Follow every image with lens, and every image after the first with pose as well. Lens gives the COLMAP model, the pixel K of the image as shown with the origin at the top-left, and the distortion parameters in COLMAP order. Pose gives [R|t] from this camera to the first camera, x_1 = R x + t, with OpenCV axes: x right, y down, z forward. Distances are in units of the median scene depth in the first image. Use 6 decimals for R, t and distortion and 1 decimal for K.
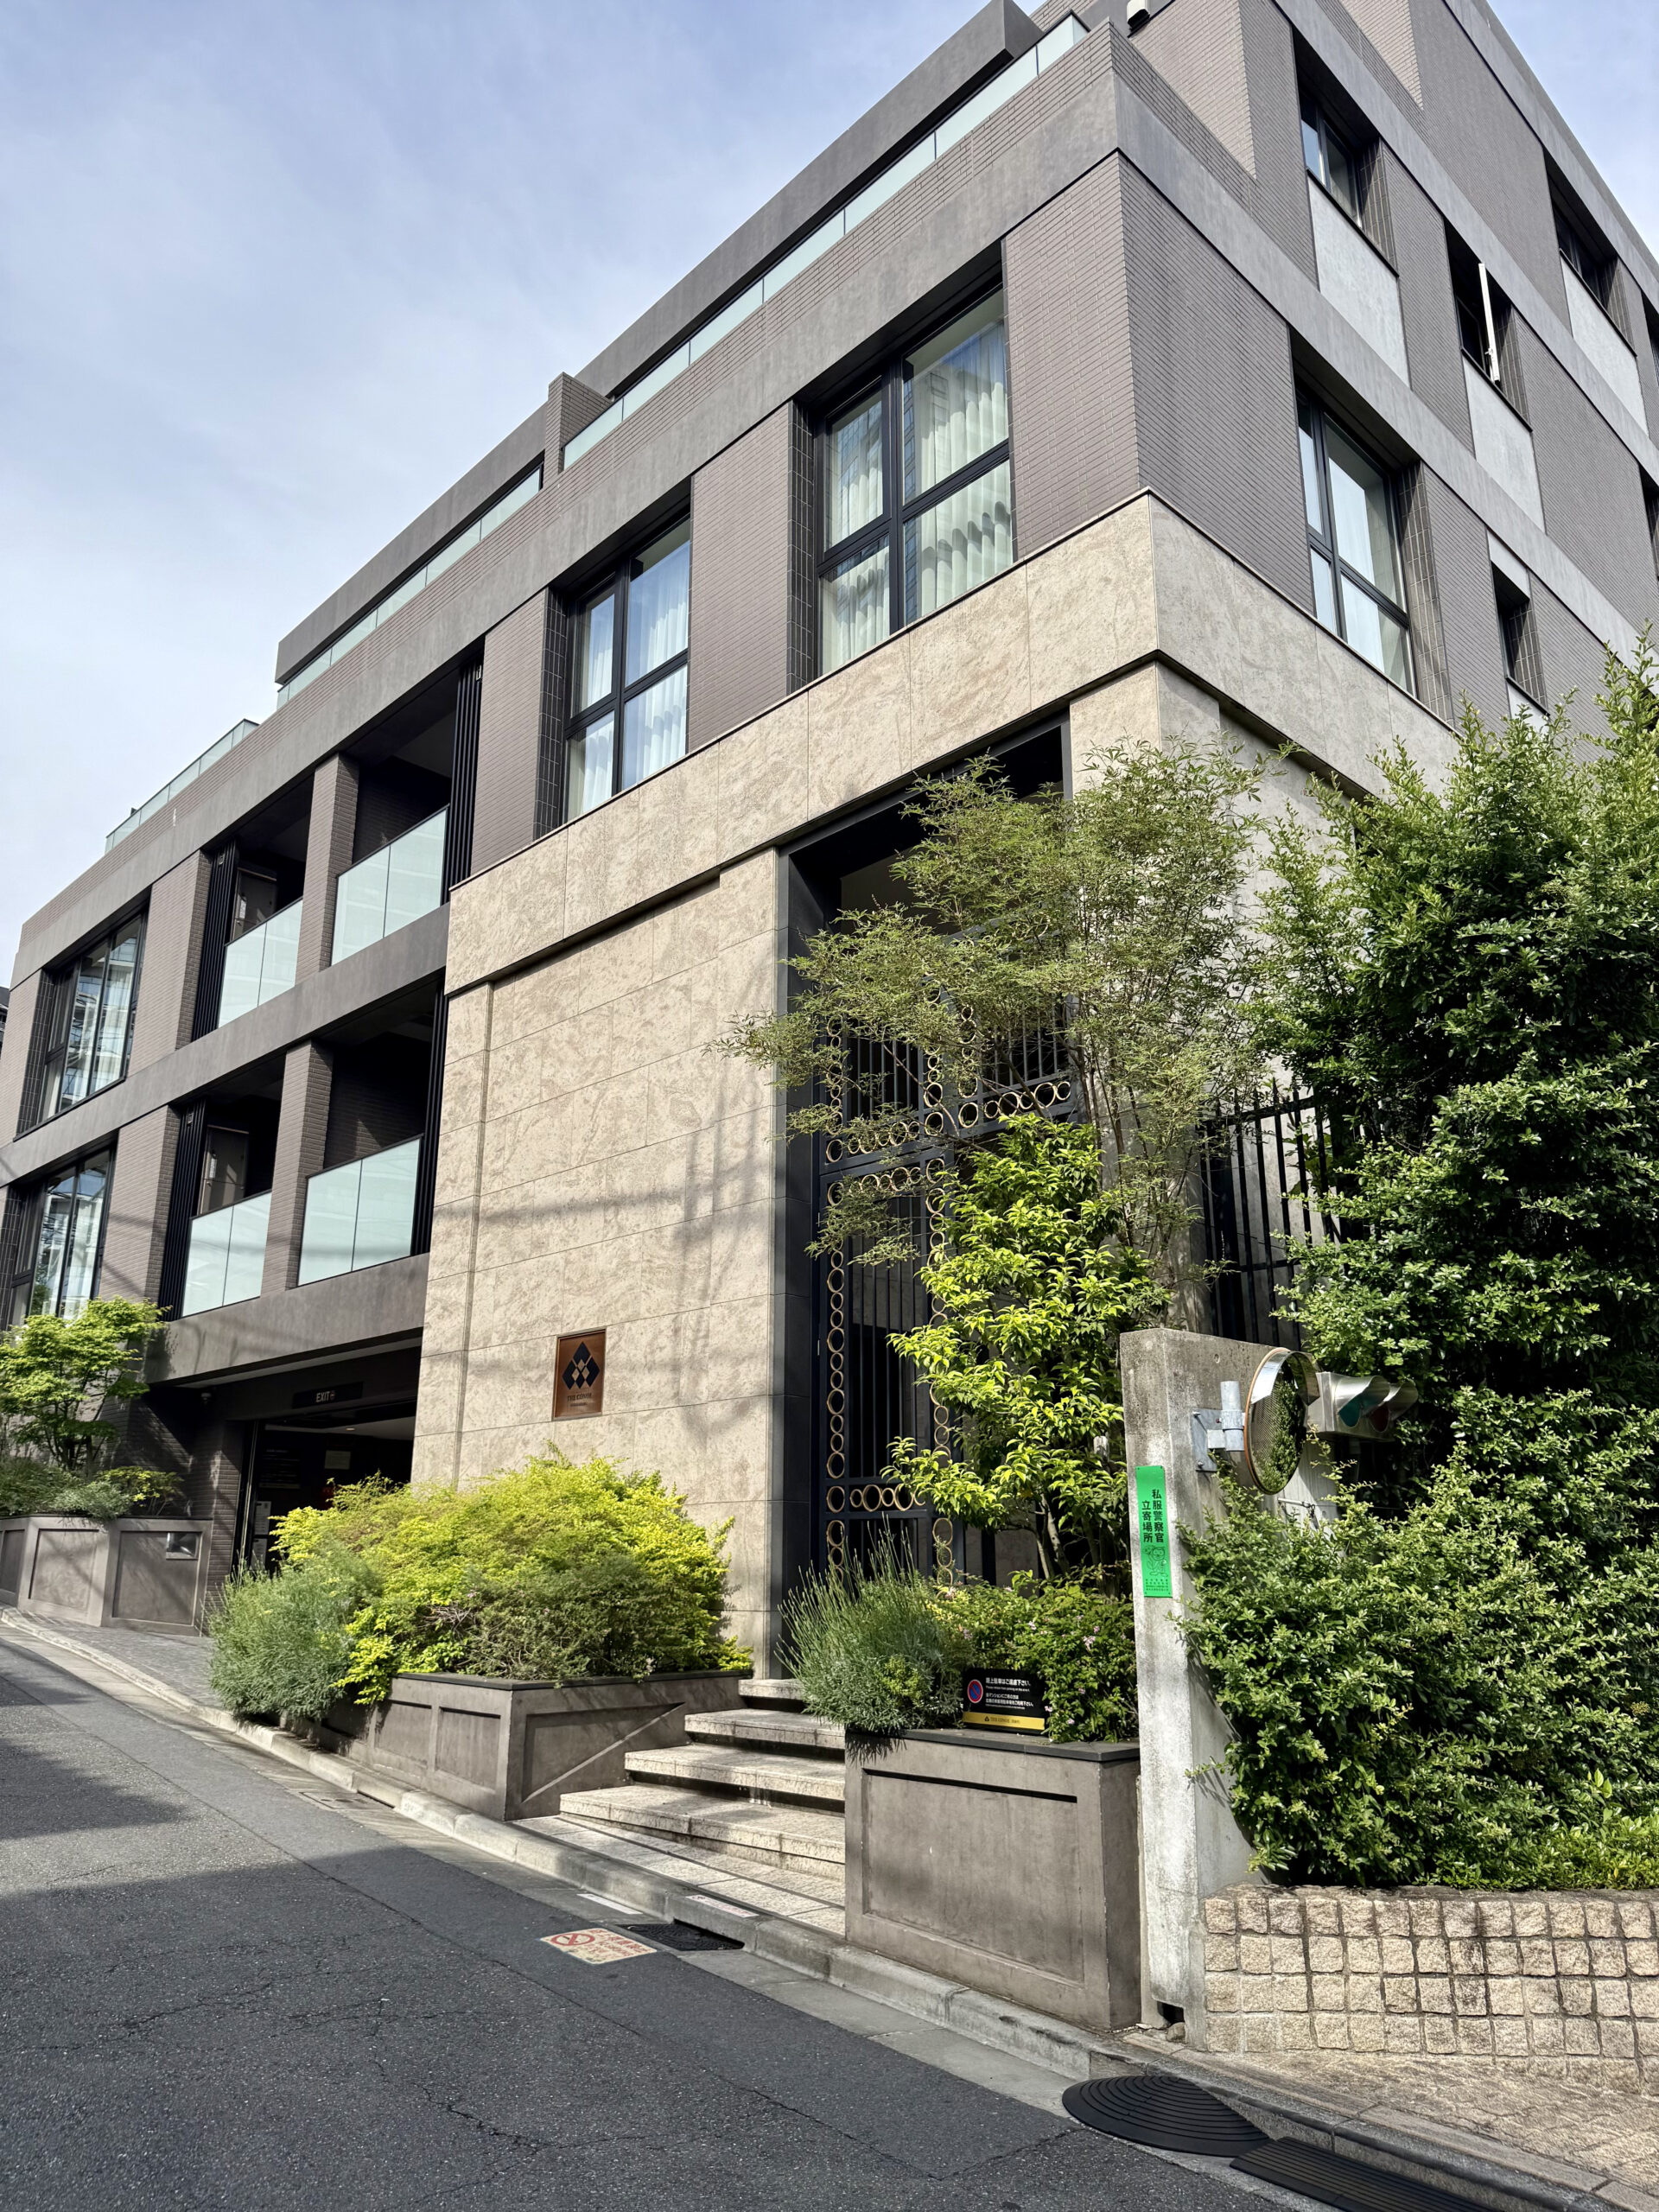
lens RADIAL K [[1539.5, 0, 824.2], [0, 1539.5, 1104.2], [0, 0, 1]] dist [0.038591, -0.059705]
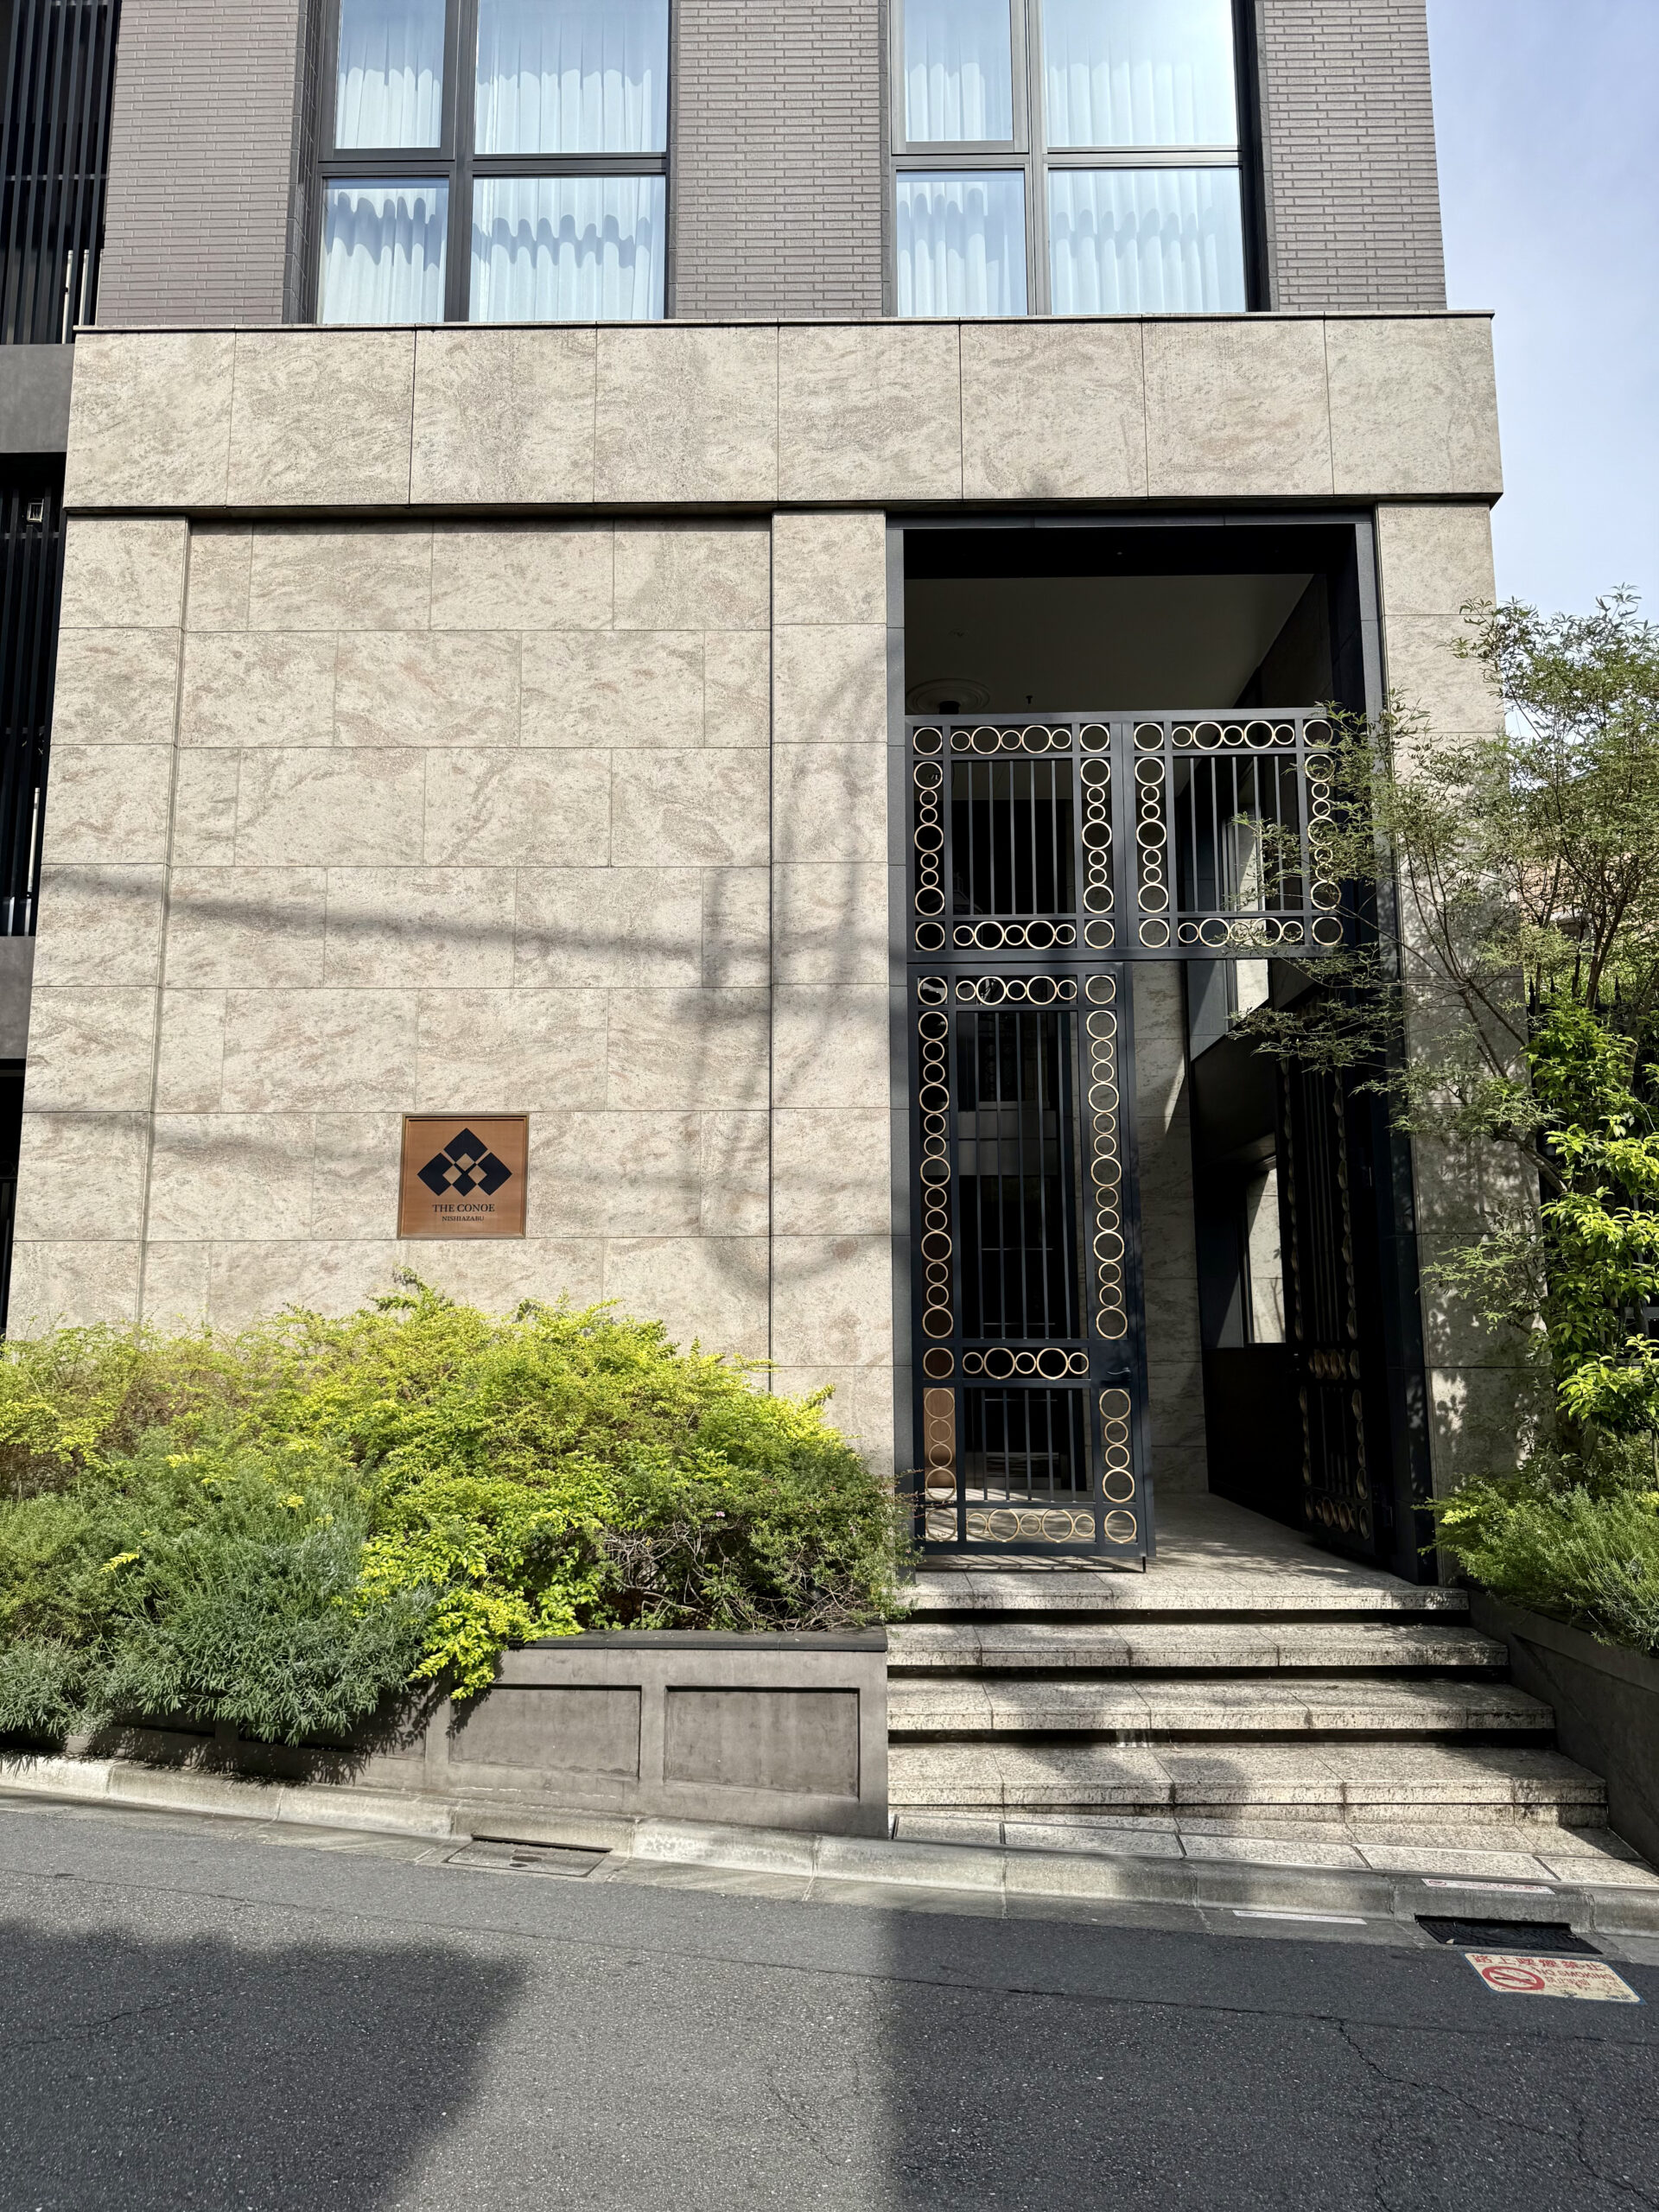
lens RADIAL K [[1539.5, 0, 831.9], [0, 1539.5, 1129.3], [0, 0, 1]] dist [0.038591, -0.059705]
pose [[0.702243, 0.090991, 0.706099, -0.539663], [-0.200359, 0.976971, 0.073368, 0.073671], [-0.683162, -0.192996, 0.704302, 0.419985]]
